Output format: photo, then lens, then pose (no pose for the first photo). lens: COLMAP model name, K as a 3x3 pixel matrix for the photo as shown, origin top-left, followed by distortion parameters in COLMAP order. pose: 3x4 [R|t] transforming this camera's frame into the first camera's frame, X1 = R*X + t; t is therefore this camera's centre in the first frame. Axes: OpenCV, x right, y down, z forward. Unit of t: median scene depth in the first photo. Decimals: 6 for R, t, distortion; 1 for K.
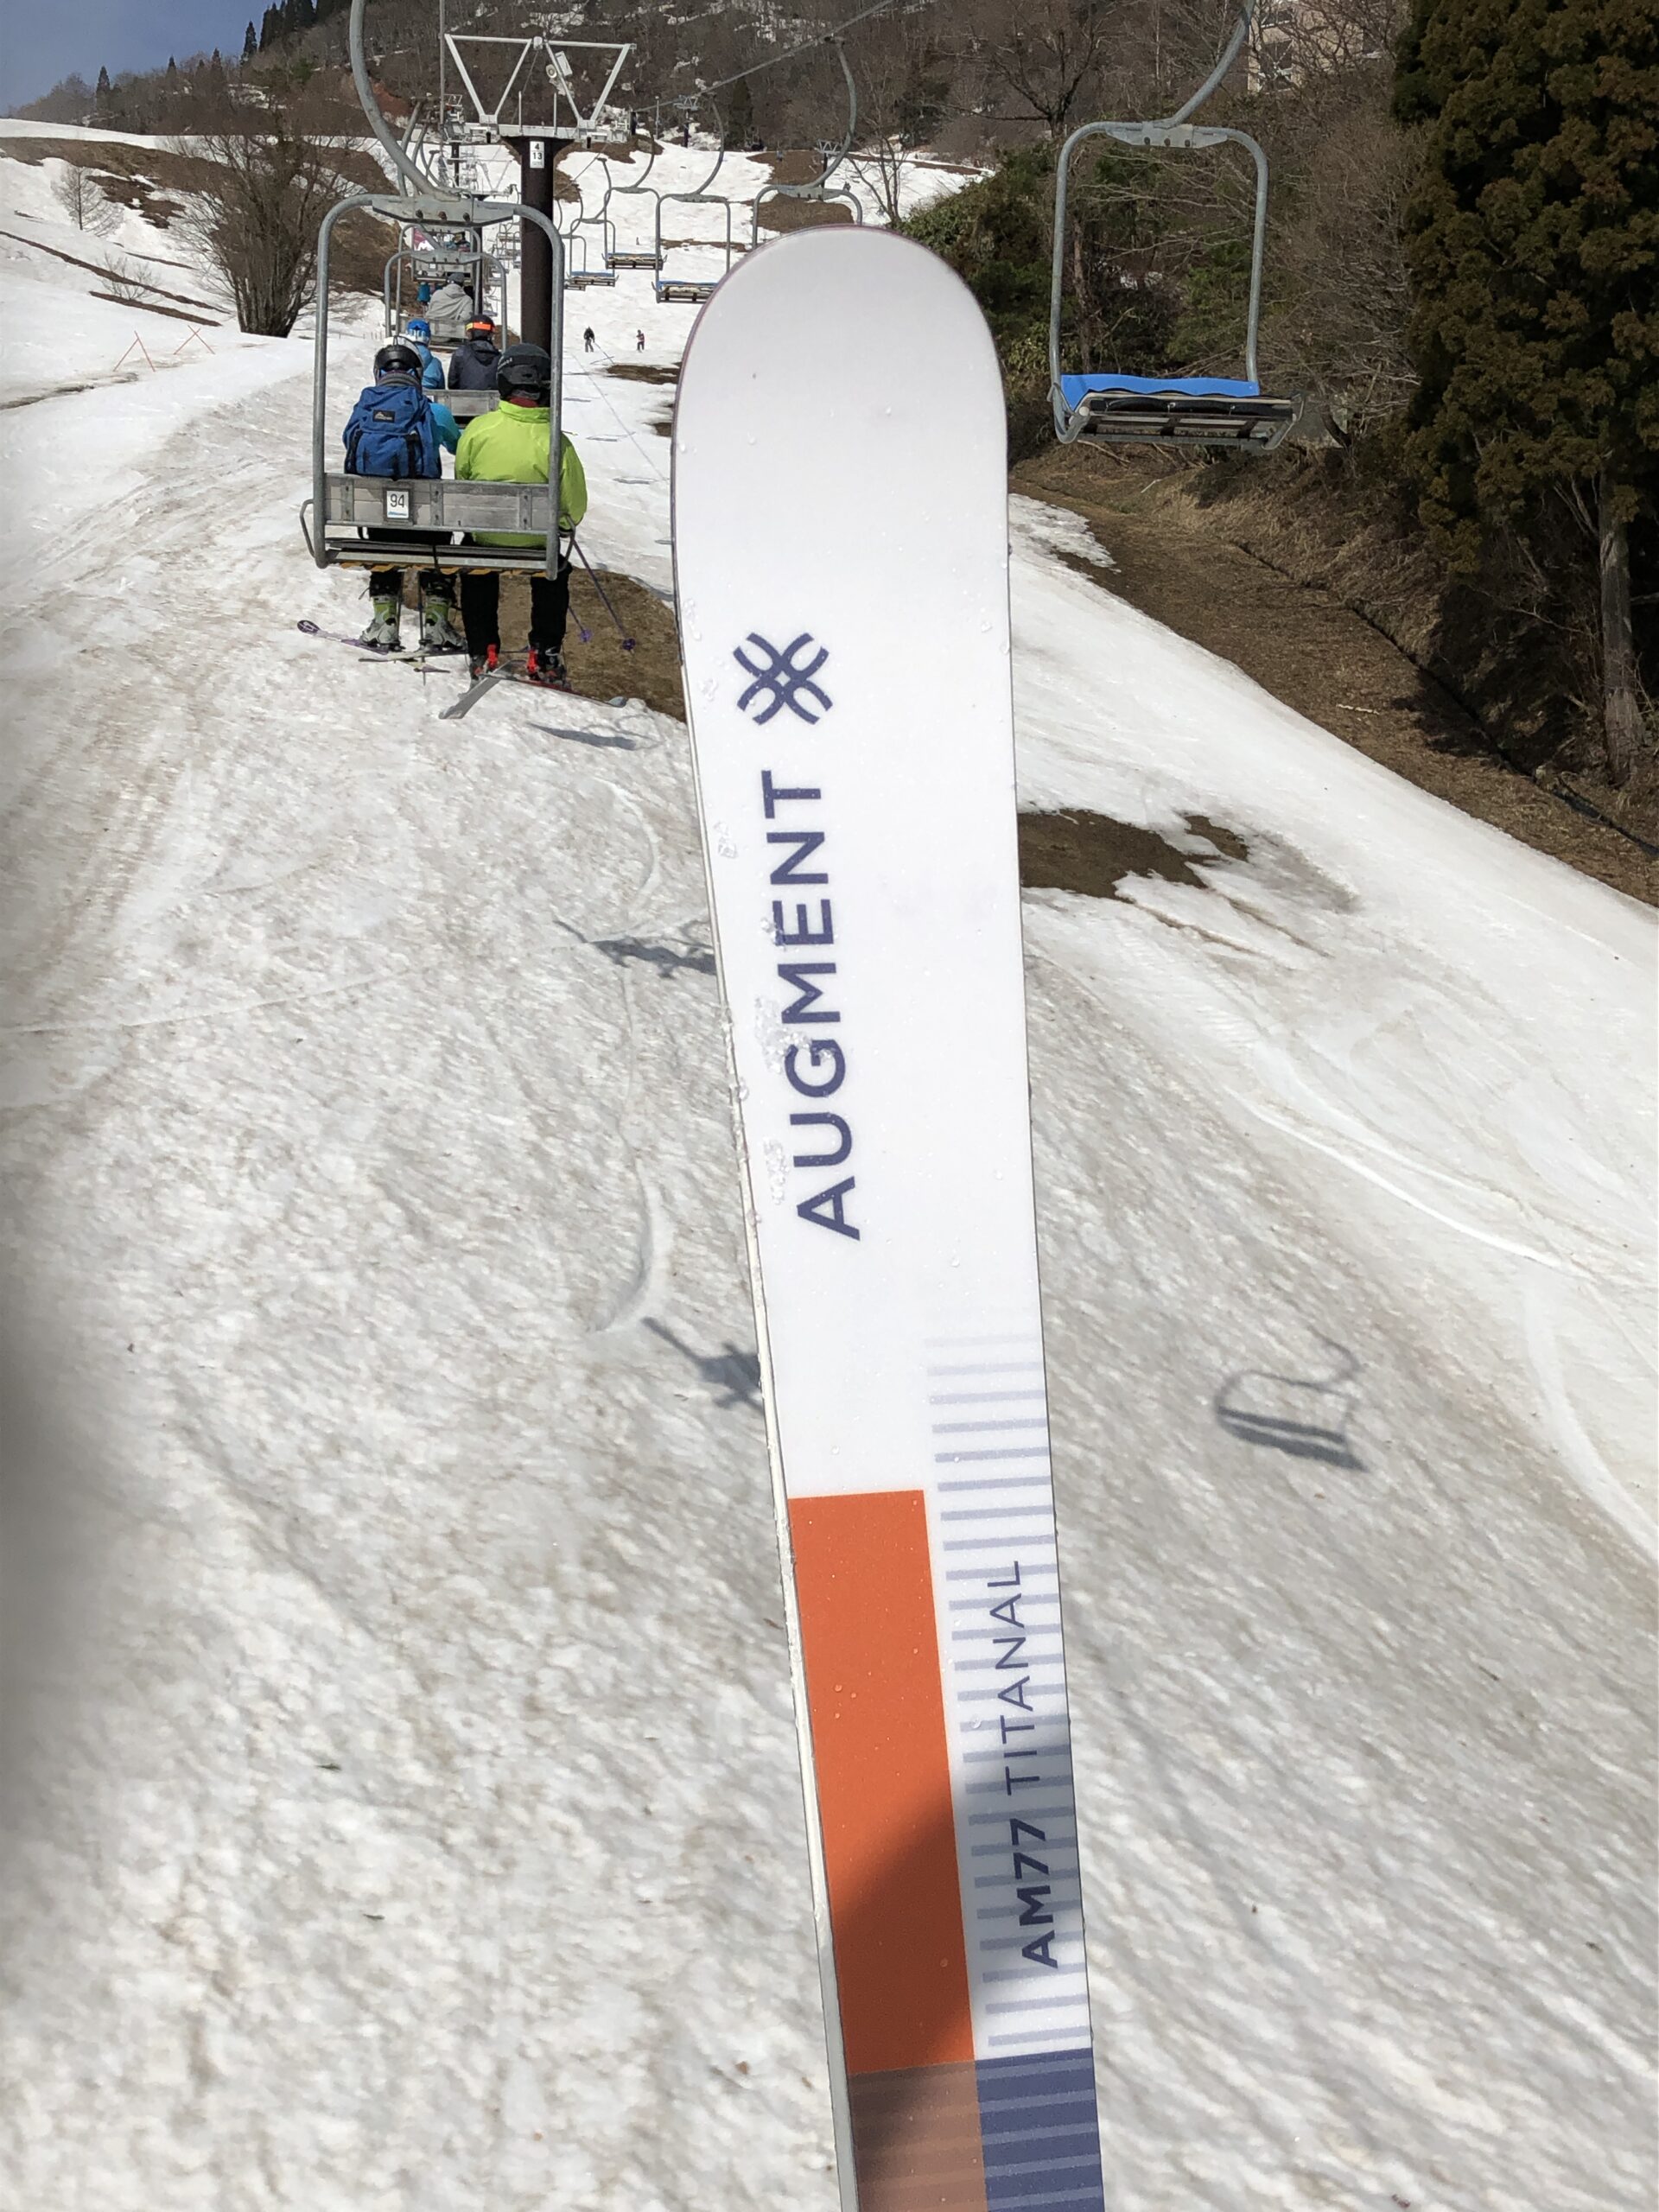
lens RADIAL K [[2538.2, 0, 832.6], [0, 2538.2, 1146.3], [0, 0, 1]] dist [0.103535, -0.234193]
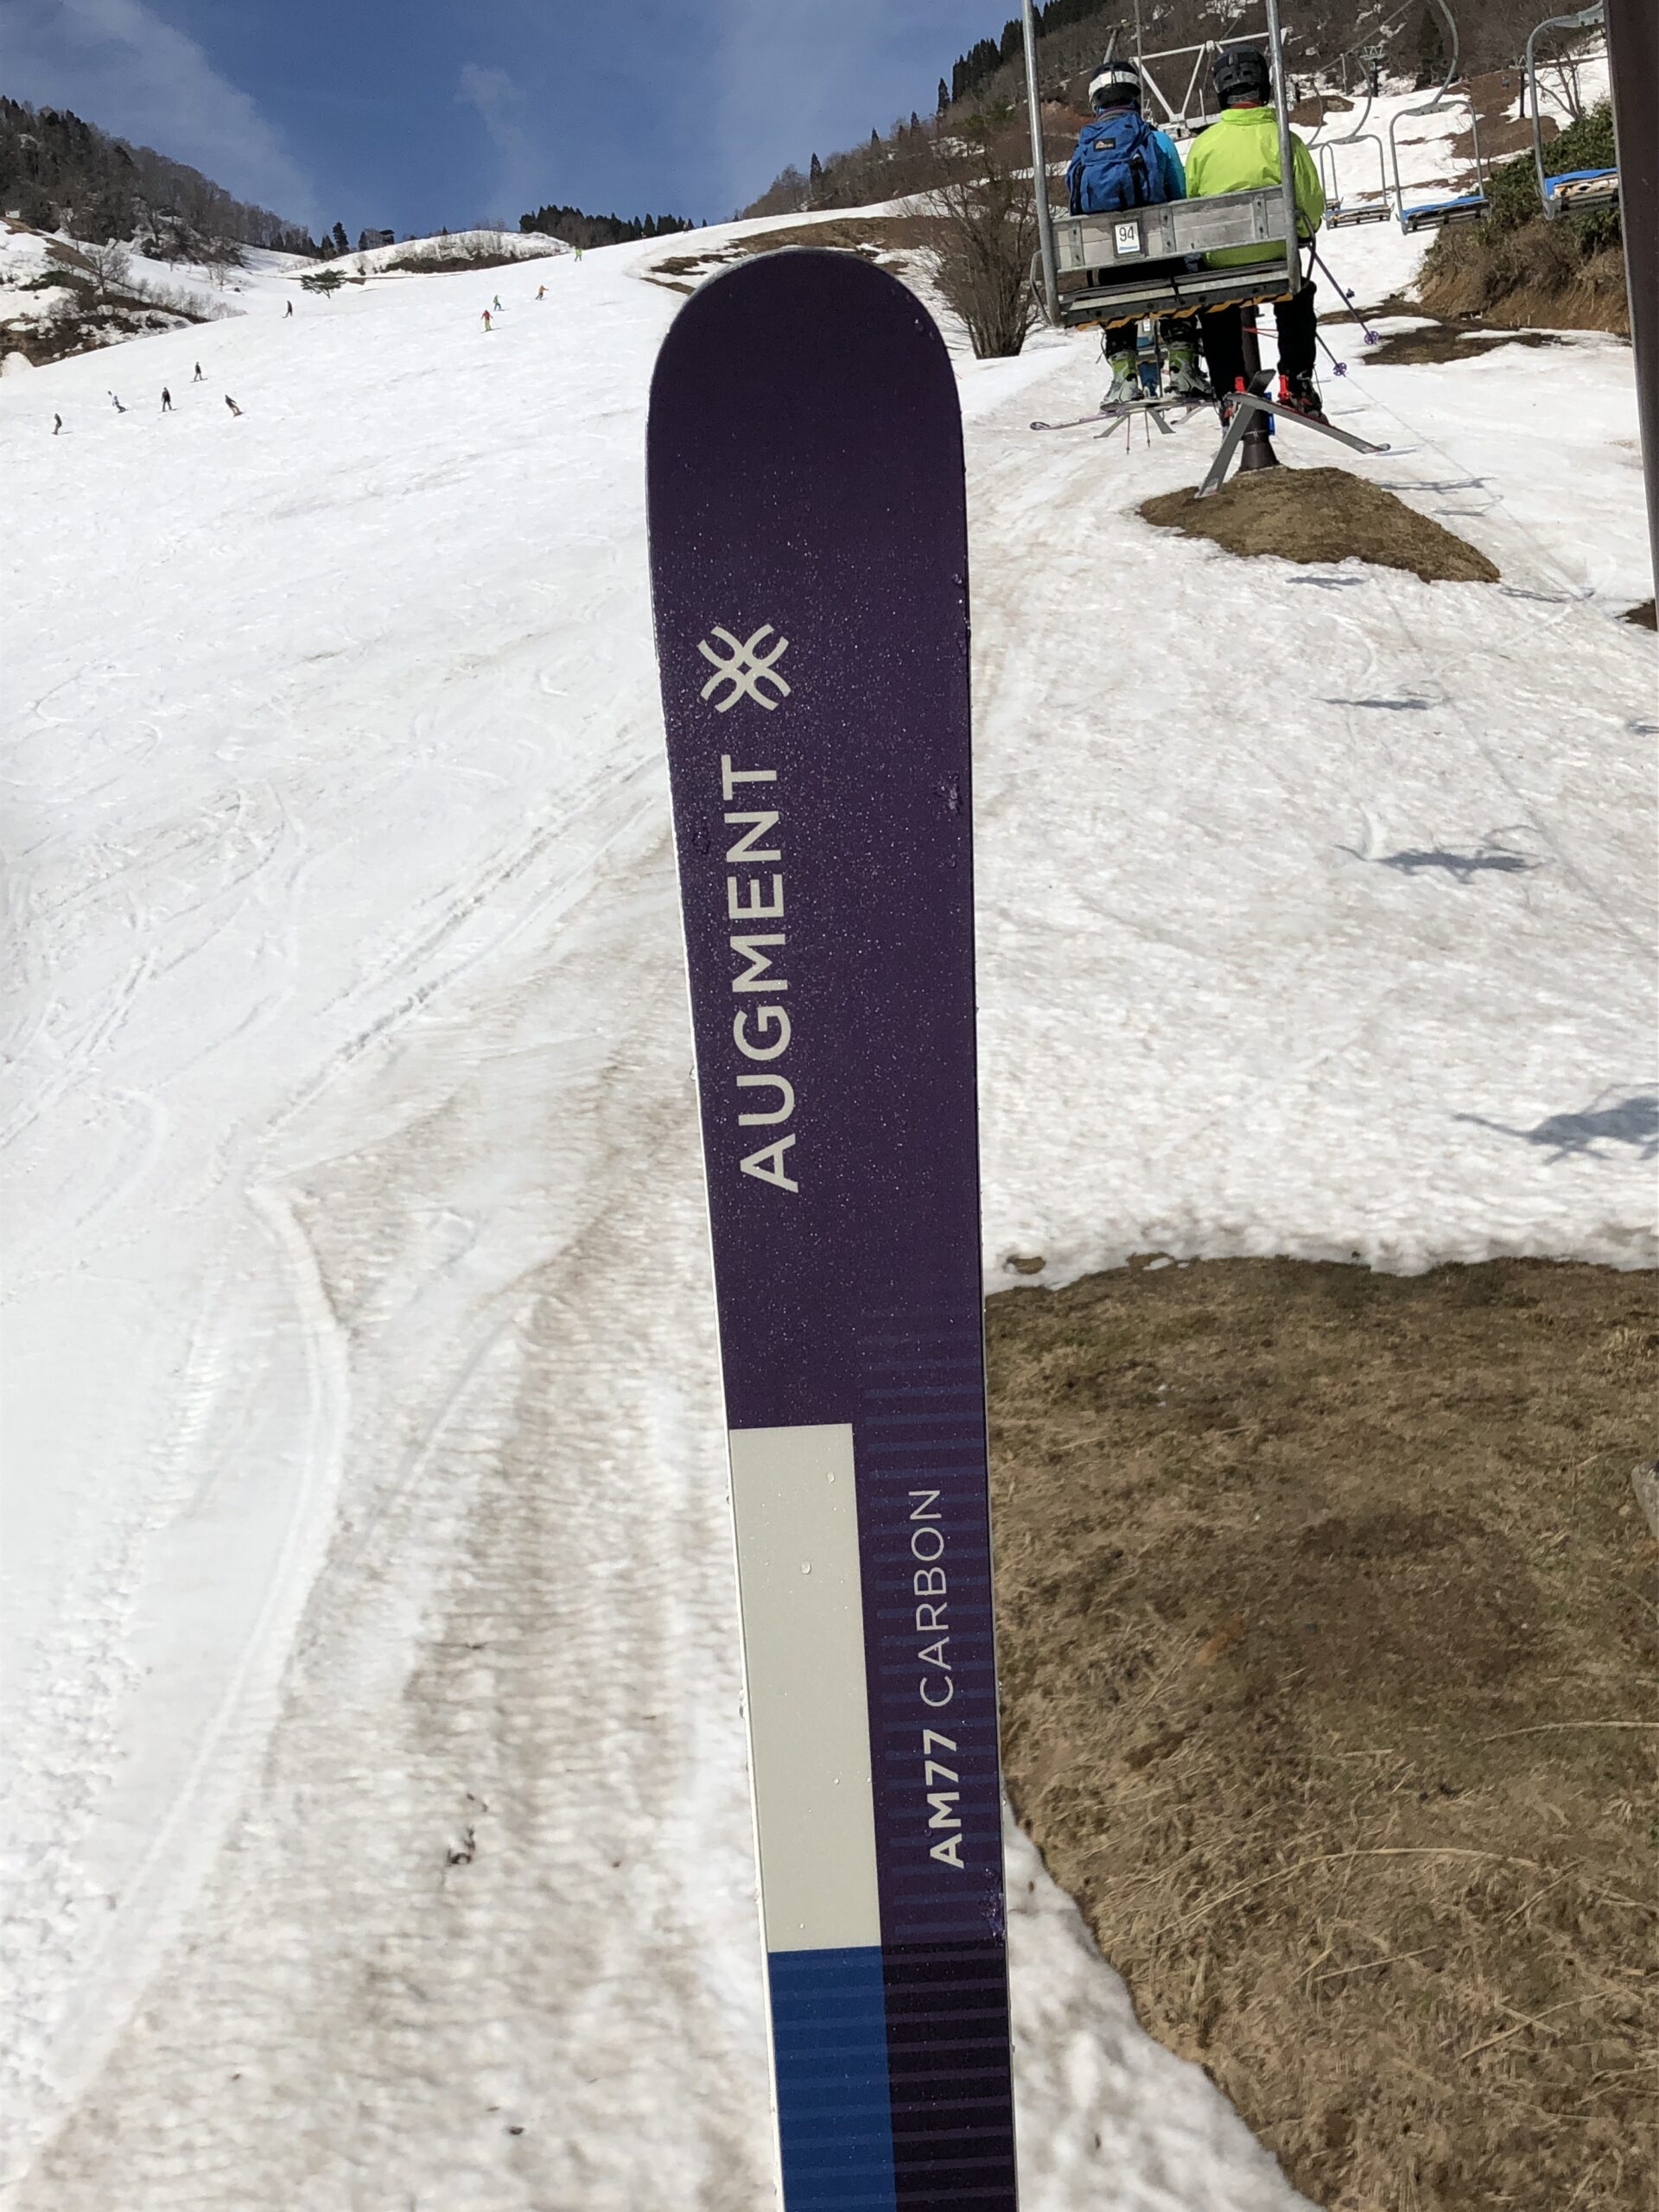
lens RADIAL K [[2506.8, 0, 829.5], [0, 2506.8, 1106.0], [0, 0, 1]] dist [0.199736, -0.743326]
pose [[0.943413, -0.118849, -0.309592, 0.063072], [0.116078, 0.992861, -0.027427, 0.181854], [0.310642, -0.010062, 0.950474, -0.460948]]
